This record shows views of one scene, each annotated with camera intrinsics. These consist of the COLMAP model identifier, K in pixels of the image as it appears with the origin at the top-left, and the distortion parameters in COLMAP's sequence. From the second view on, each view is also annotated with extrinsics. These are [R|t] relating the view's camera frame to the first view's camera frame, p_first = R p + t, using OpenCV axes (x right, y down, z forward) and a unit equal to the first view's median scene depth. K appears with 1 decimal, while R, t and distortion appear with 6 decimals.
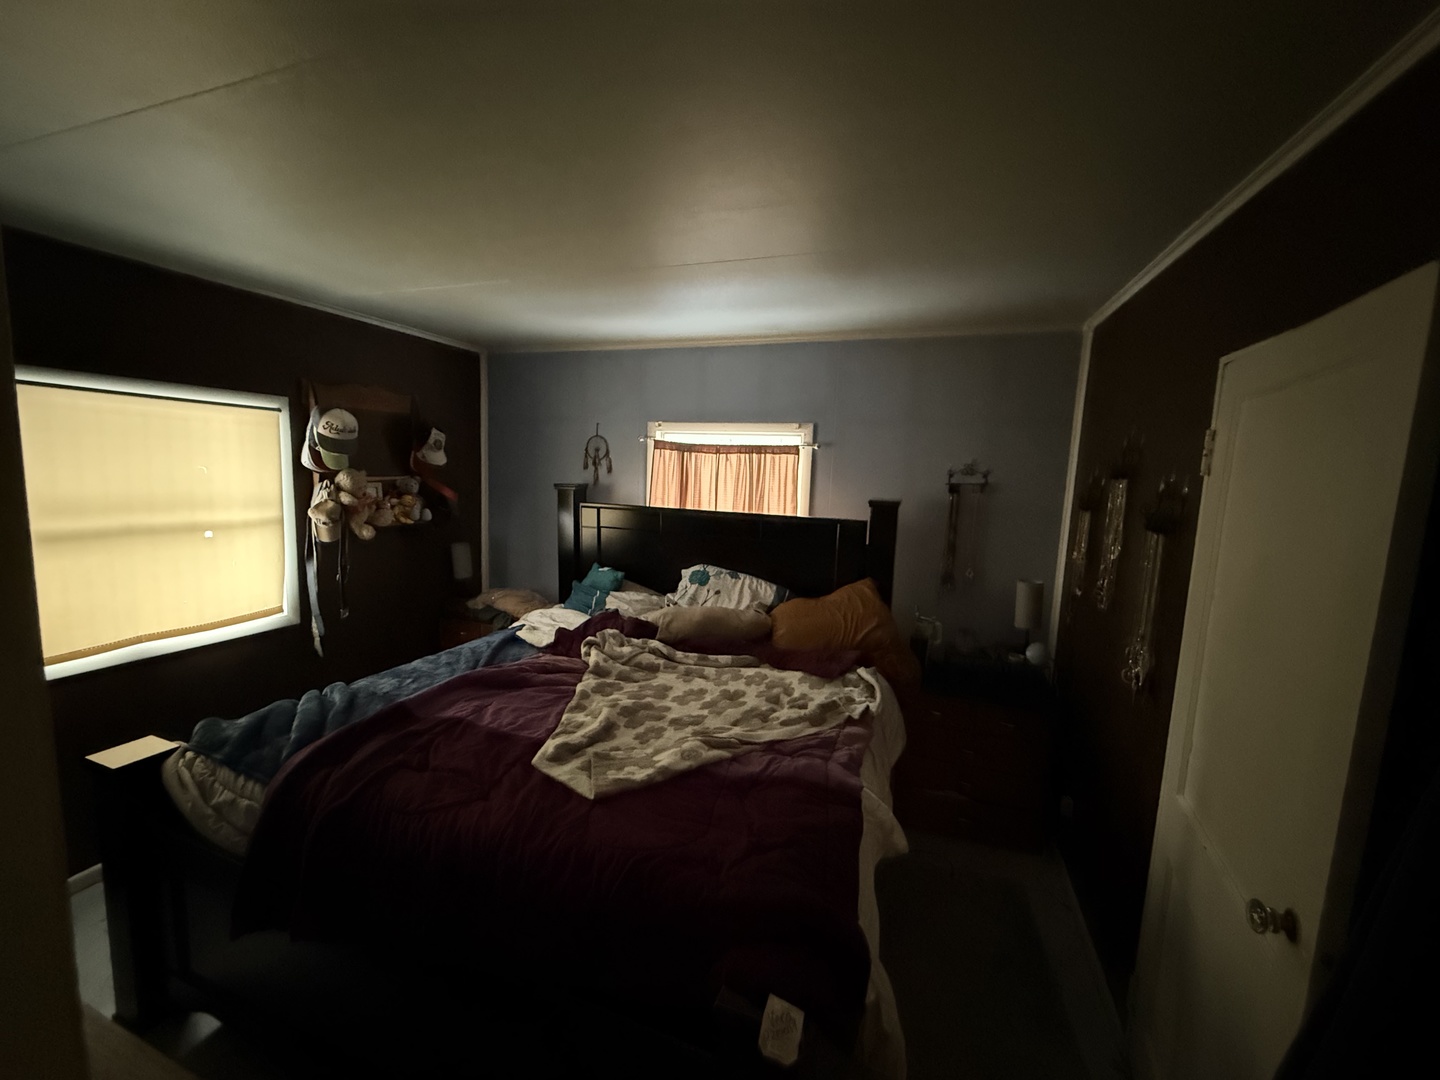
lens RADIAL K [[570.2, 0, 719.4], [0, 570.2, 537.7], [0, 0, 1]] dist [-0.004713, 0.000403]
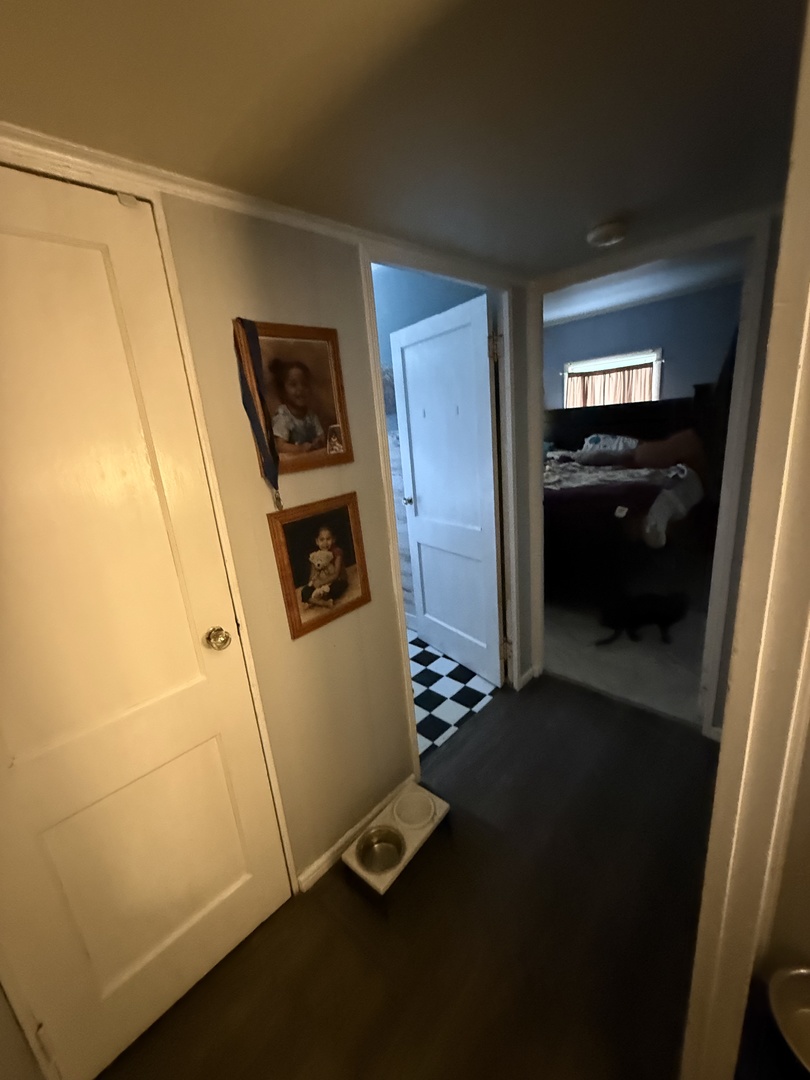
lens RADIAL K [[427.6, 0, 398.8], [0, 427.6, 537.8], [0, 0, 1]] dist [-0.004713, 0.000403]
pose [[0.897727, -0.003774, -0.440535, 0.006740], [0.073820, 0.987114, 0.141976, 0.144153], [0.434323, -0.159976, 0.886438, -0.672353]]
